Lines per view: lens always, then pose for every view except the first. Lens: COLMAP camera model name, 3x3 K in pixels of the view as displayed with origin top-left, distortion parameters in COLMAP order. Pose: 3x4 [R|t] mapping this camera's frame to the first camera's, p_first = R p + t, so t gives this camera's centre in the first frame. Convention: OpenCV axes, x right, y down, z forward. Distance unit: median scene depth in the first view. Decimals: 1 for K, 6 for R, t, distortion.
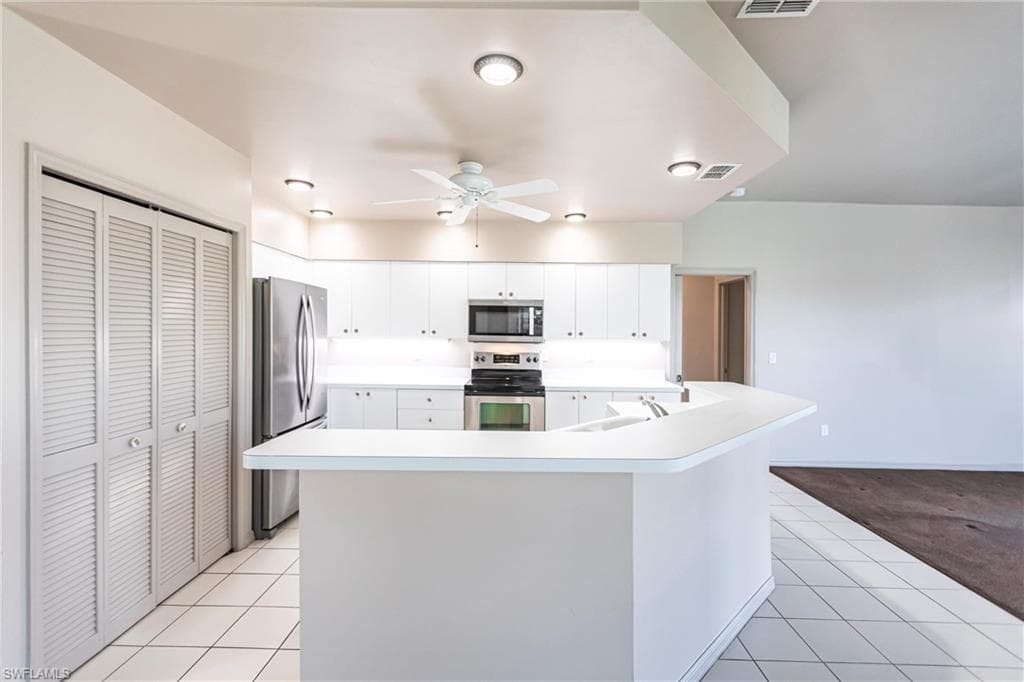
lens RADIAL K [[458.3, 0, 512.0], [0, 458.3, 341.0], [0, 0, 1]] dist [0.000063, 0.000007]
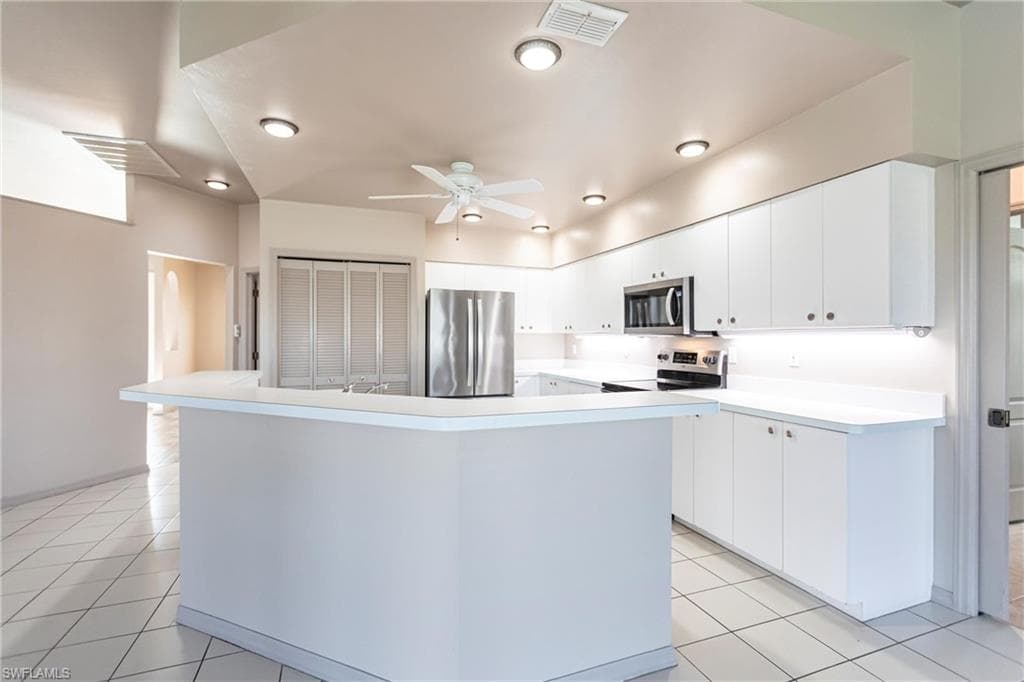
lens RADIAL K [[458.3, 0, 512.0], [0, 458.3, 341.0], [0, 0, 1]] dist [0.000063, 0.000007]
pose [[0.365113, -0.005425, -0.930948, 0.643974], [-0.021837, 0.999658, -0.014390, 0.030022], [0.930707, 0.025583, 0.364869, 0.480854]]
